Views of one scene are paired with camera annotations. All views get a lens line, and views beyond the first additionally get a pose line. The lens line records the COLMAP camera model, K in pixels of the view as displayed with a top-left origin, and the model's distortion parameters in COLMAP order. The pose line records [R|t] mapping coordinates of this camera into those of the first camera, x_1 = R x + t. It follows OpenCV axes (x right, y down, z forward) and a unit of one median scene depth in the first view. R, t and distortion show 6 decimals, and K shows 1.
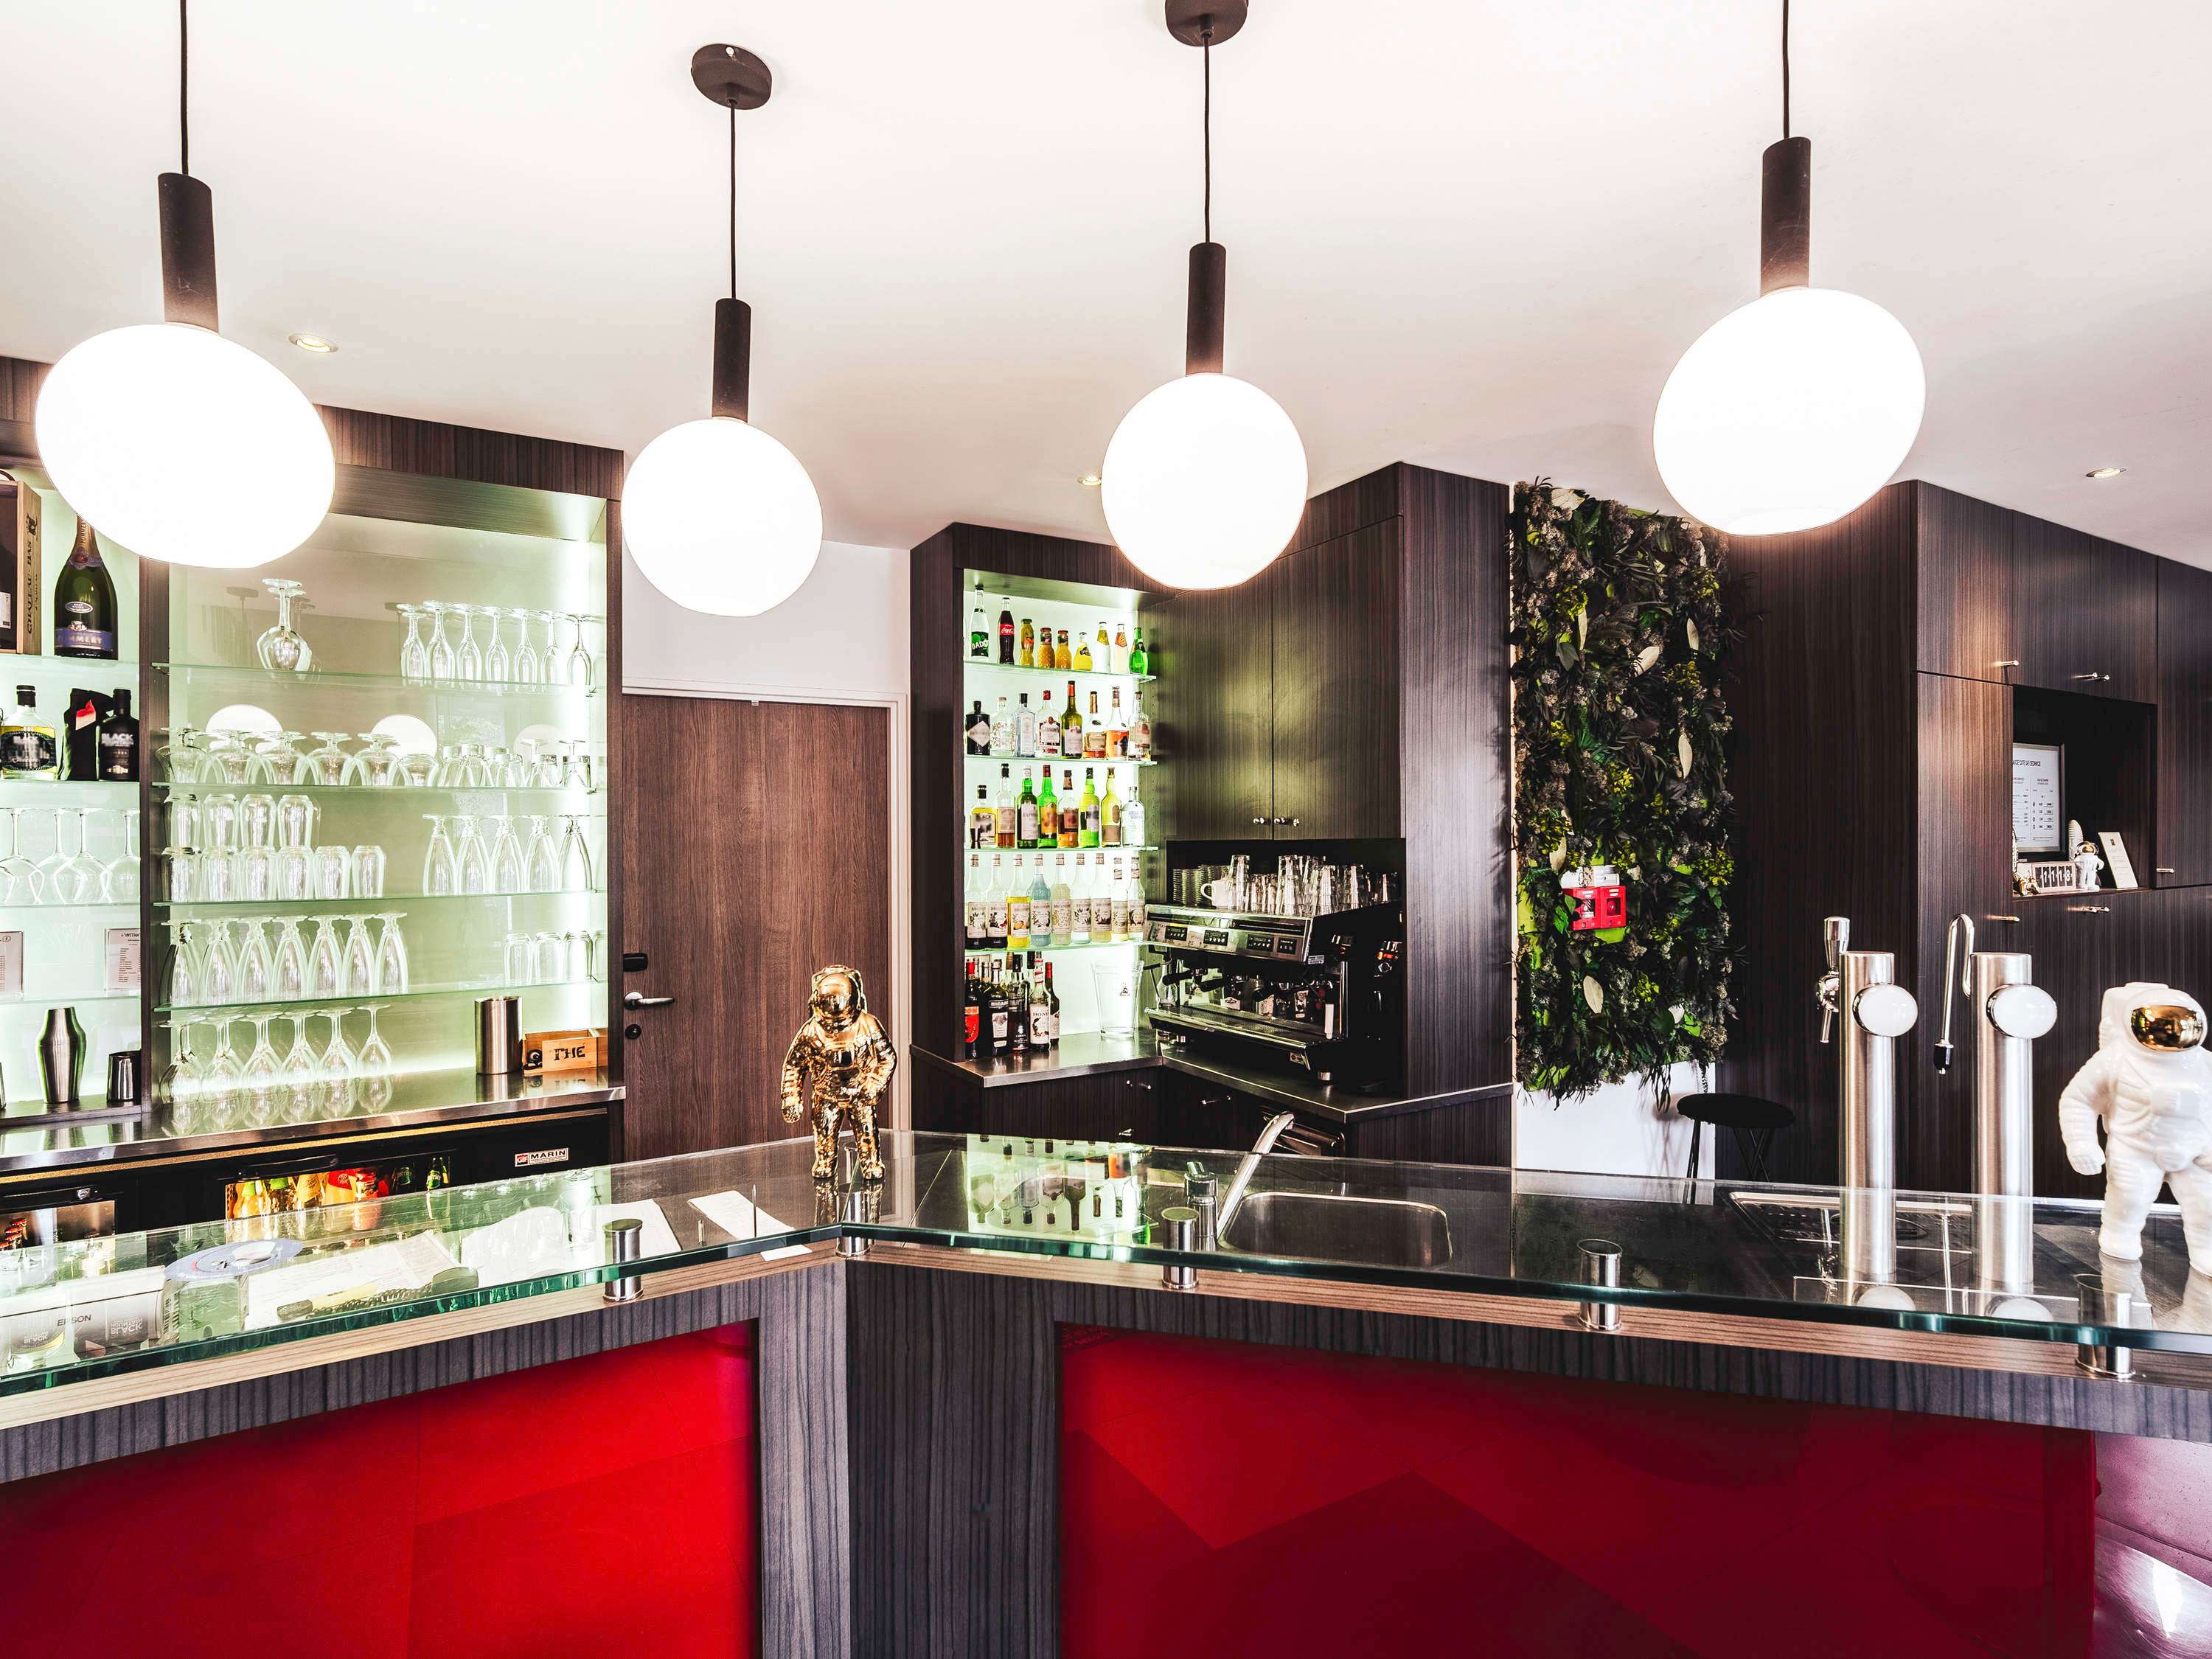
lens RADIAL K [[1103.7, 0, 1110.7], [0, 1103.7, 851.7], [0, 0, 1]] dist [-0.006092, -0.000538]
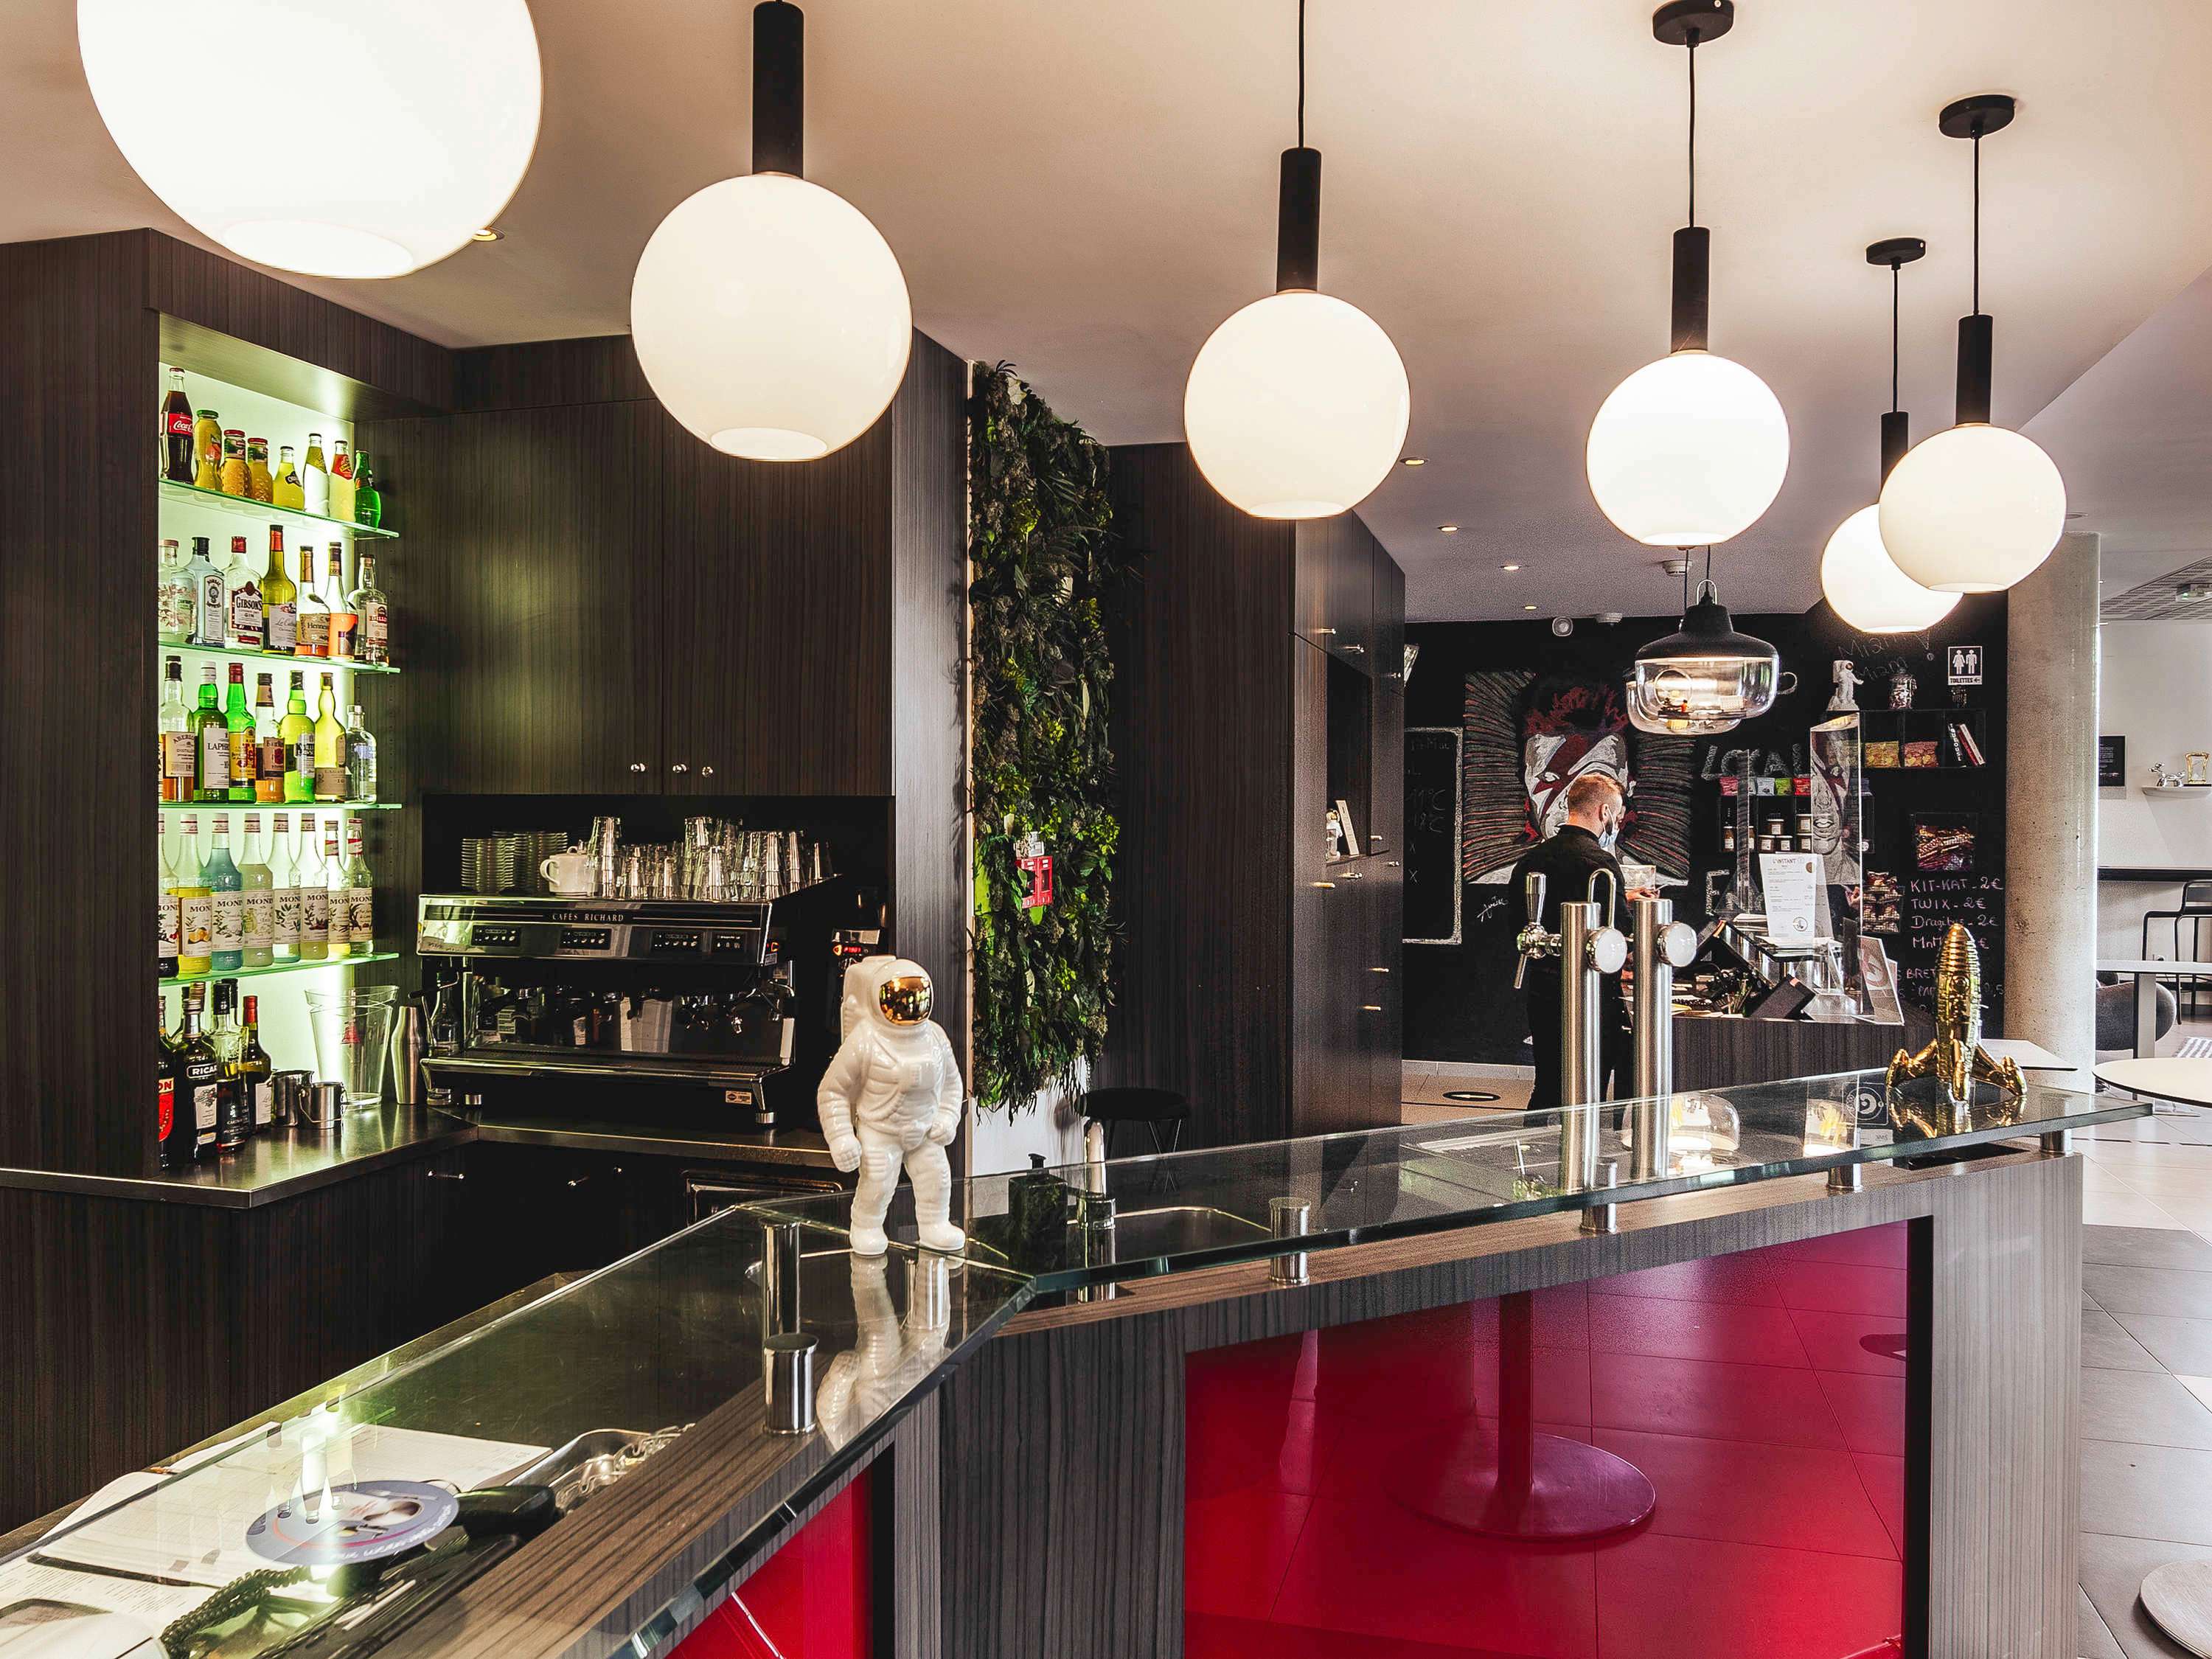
lens RADIAL K [[1665.1, 0, 1105.0], [0, 1665.1, 821.5], [0, 0, 1]] dist [-0.008145, 0.000853]
pose [[0.718246, 0.004522, 0.695775, -0.376276], [-0.005273, 0.999986, -0.001057, 0.005358], [-0.695770, -0.002910, 0.718259, 0.043714]]
